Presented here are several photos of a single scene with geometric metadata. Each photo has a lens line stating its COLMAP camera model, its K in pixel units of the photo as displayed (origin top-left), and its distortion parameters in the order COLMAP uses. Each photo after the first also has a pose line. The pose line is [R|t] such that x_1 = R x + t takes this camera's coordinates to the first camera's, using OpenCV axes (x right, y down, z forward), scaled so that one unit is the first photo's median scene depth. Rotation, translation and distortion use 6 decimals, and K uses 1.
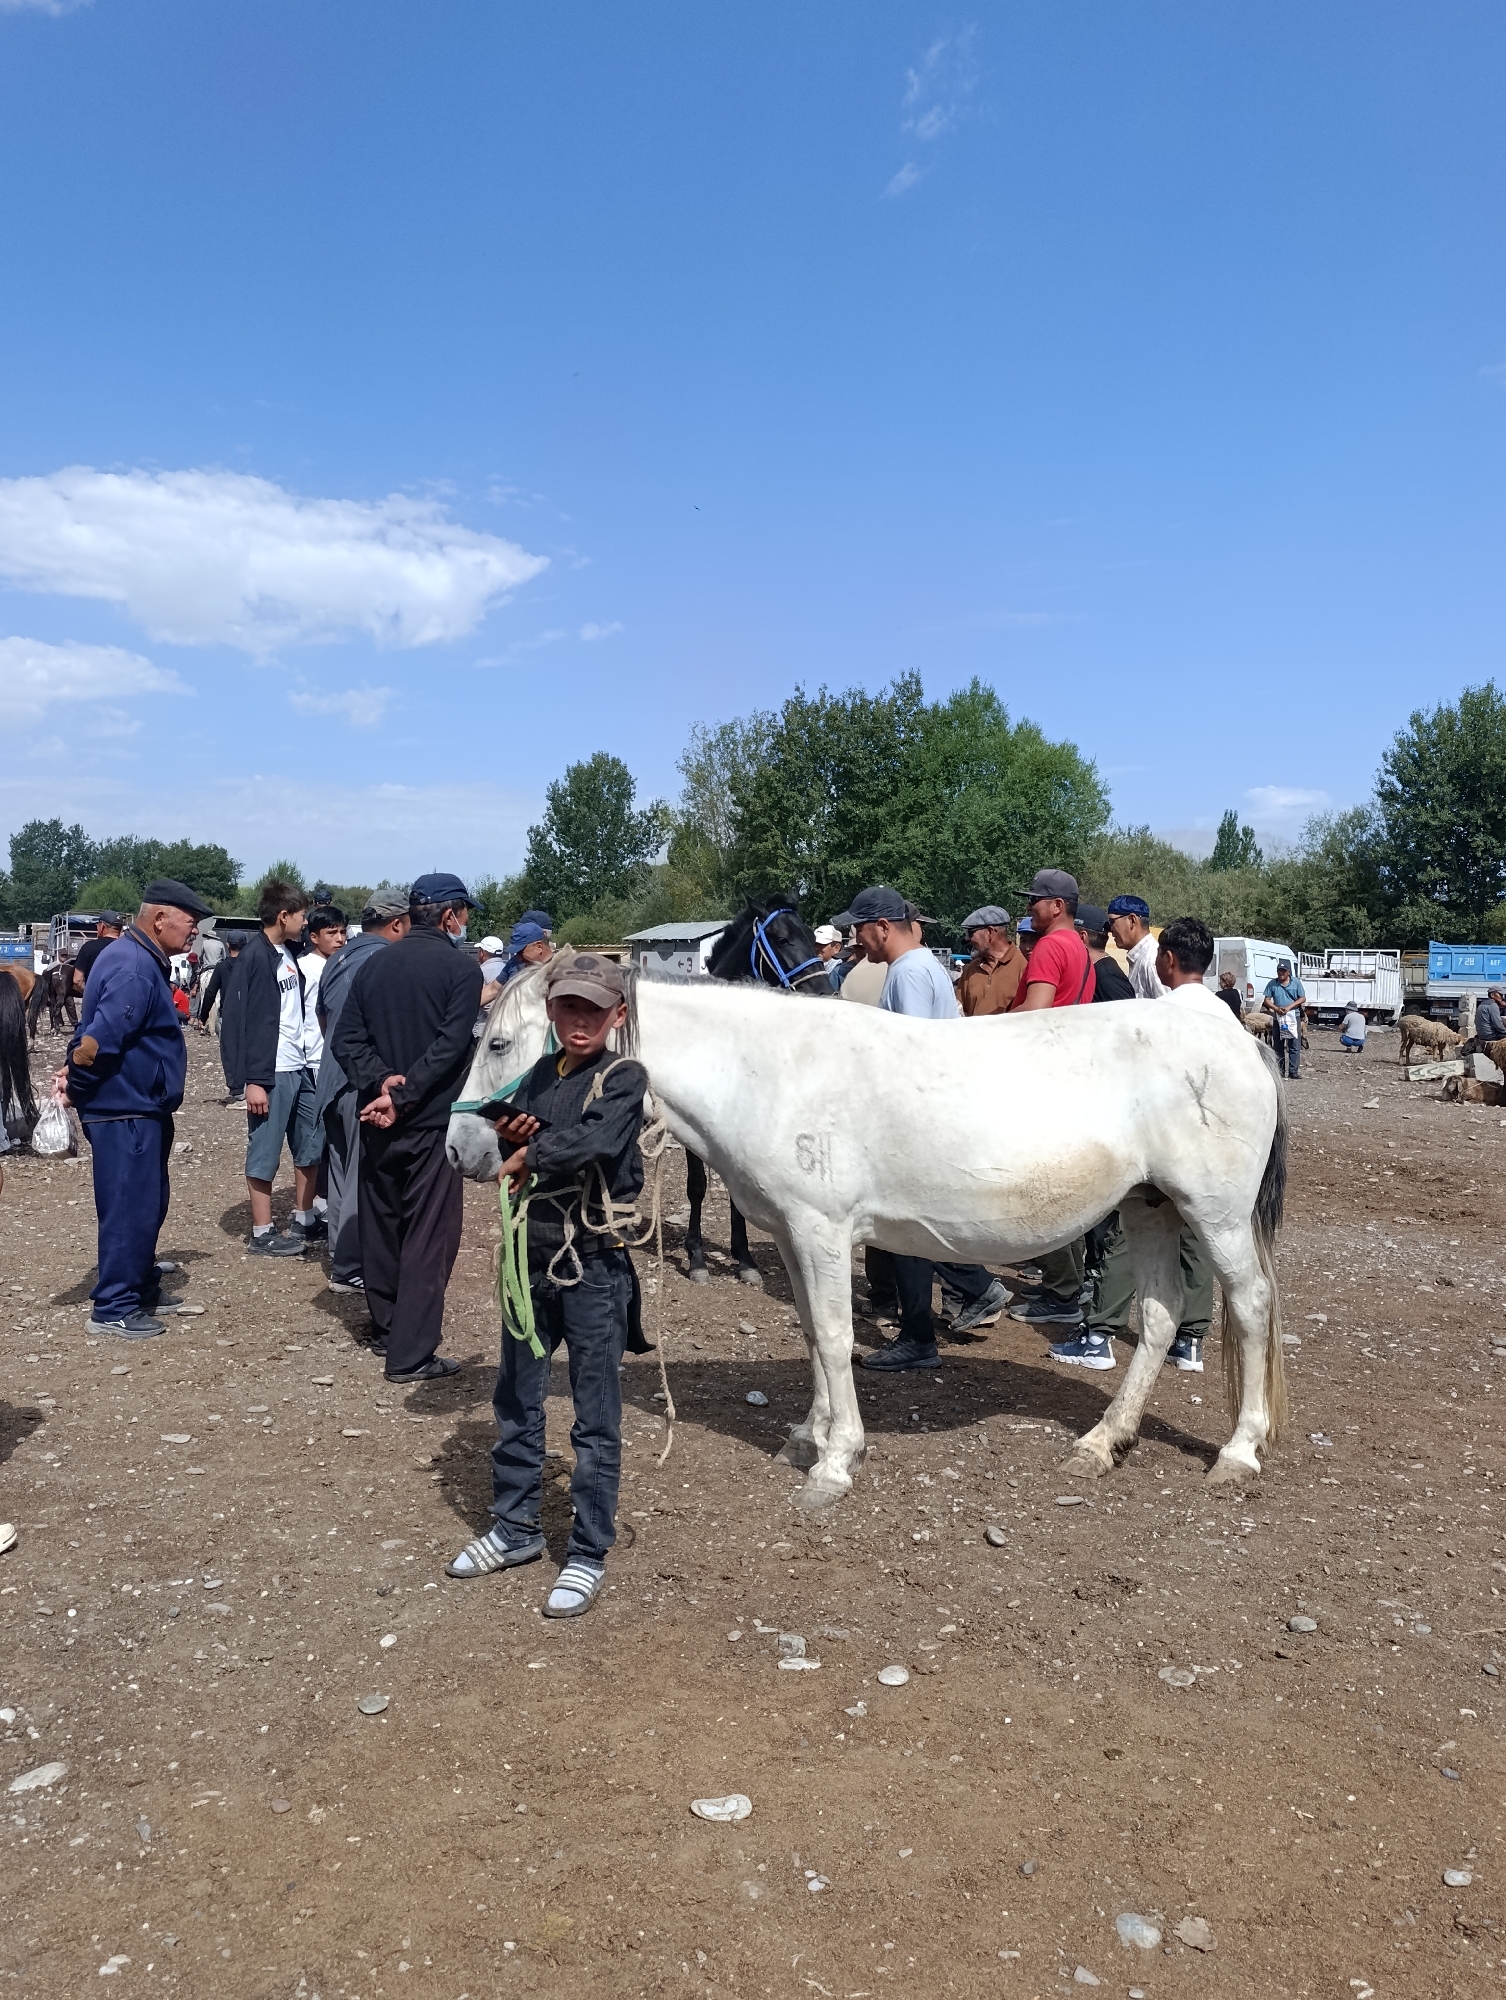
lens RADIAL K [[1602.0, 0, 754.1], [0, 1602.0, 1004.2], [0, 0, 1]] dist [0.003889, 0.000869]
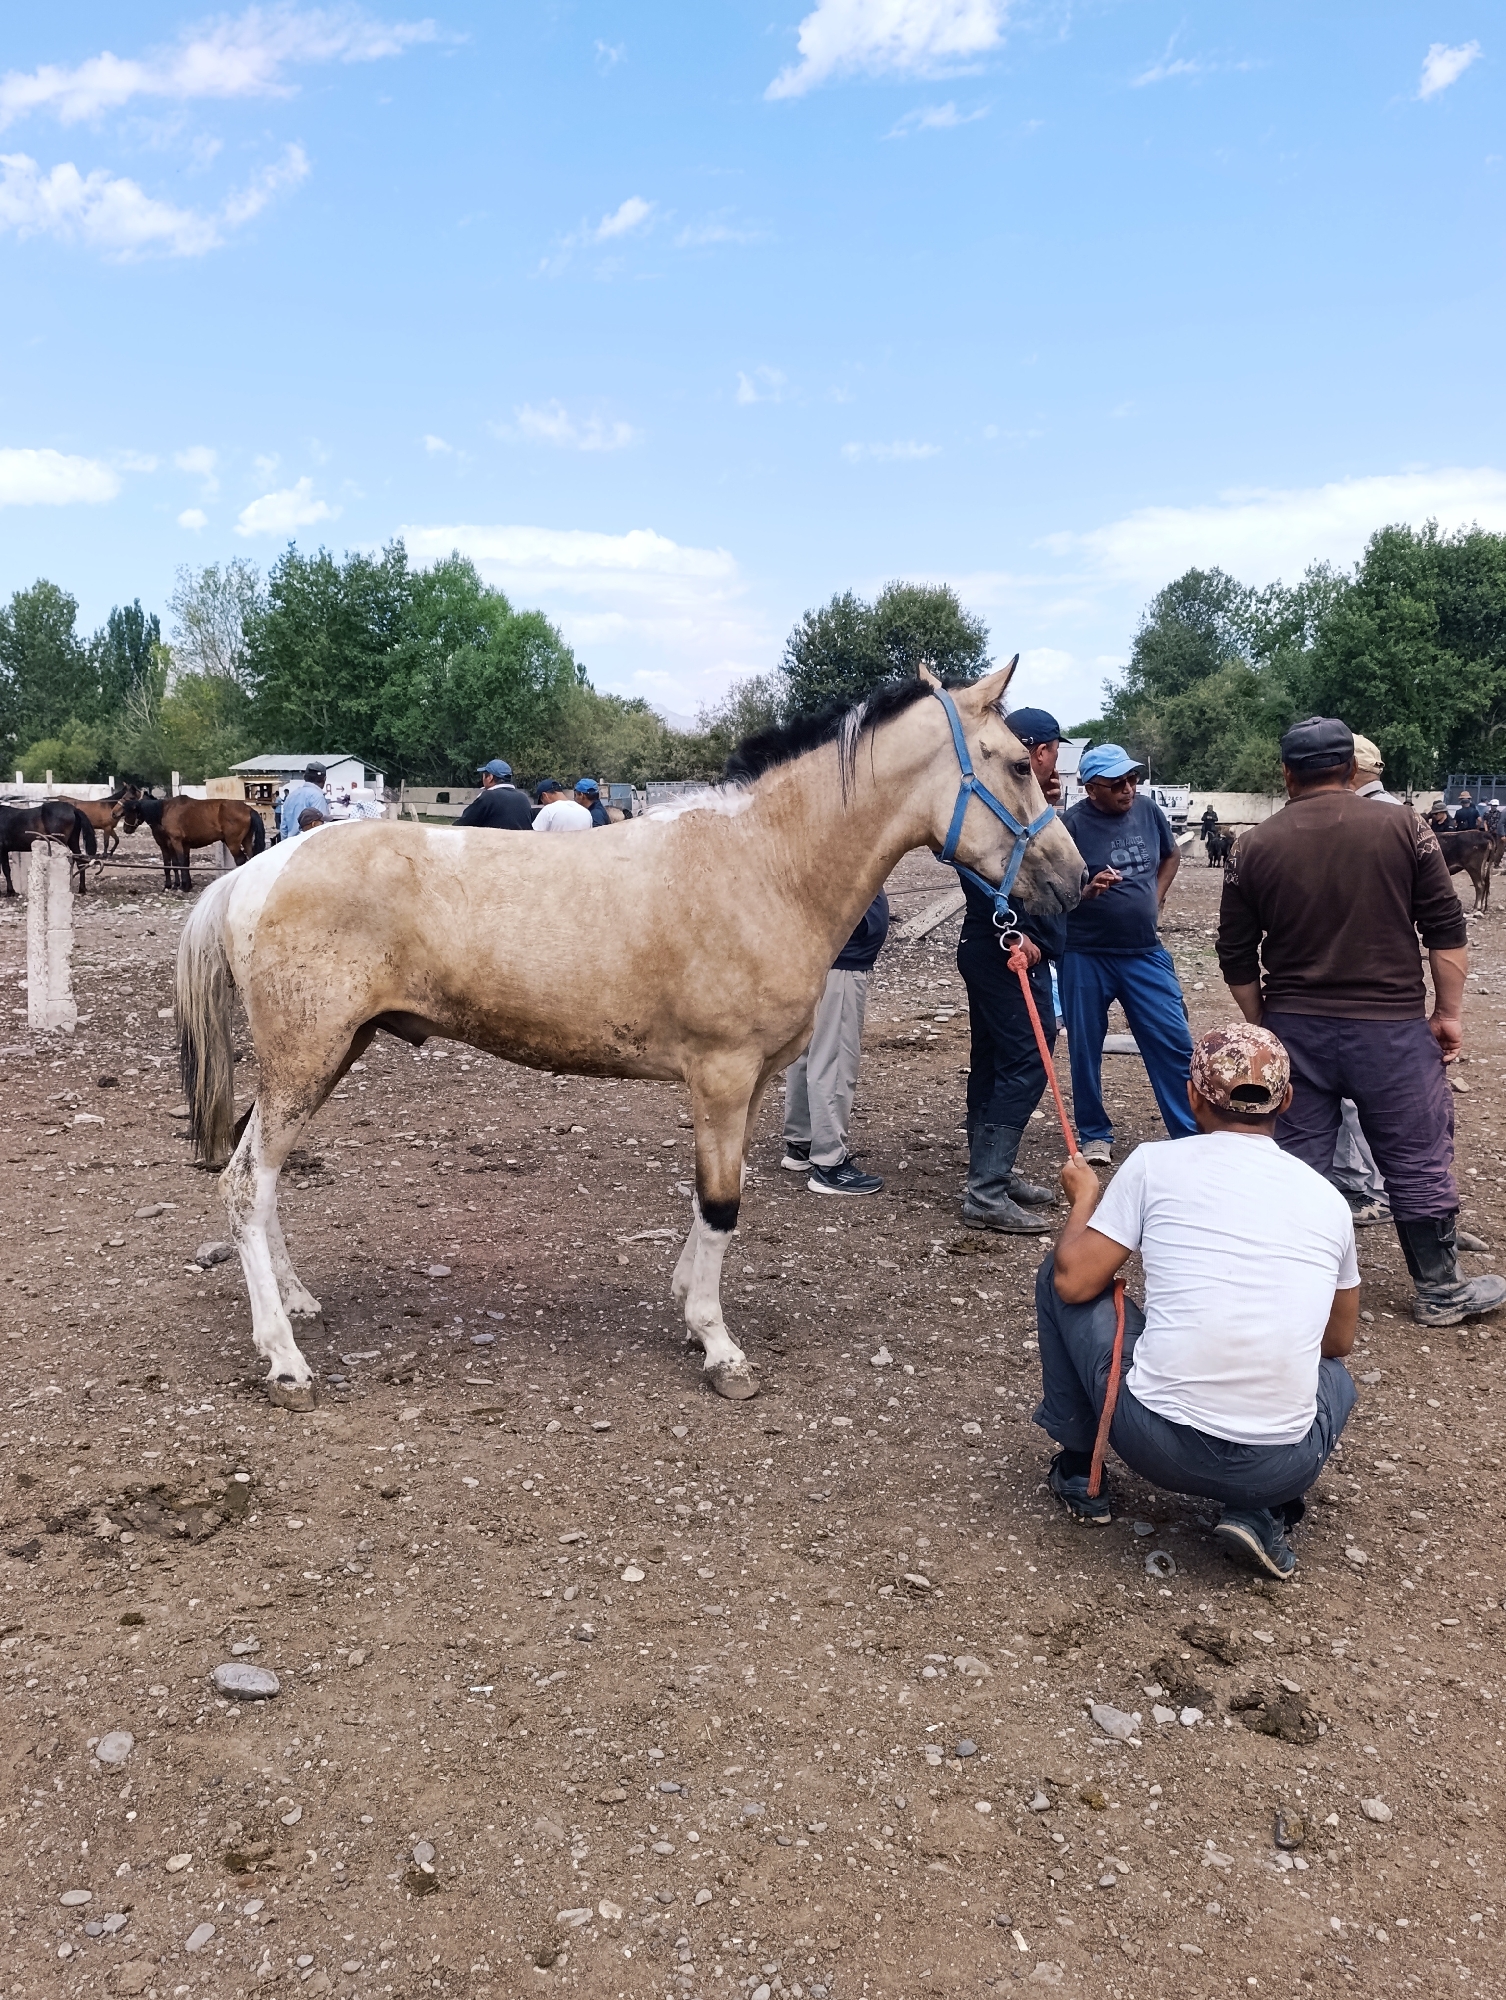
lens RADIAL K [[1602.0, 0, 752.6], [0, 1602.0, 998.7], [0, 0, 1]] dist [0.003889, 0.000869]
pose [[0.890695, -0.059332, 0.450713, -0.232739], [0.007973, 0.993333, 0.115007, -0.003653], [-0.454532, -0.098843, 0.885229, -0.215435]]
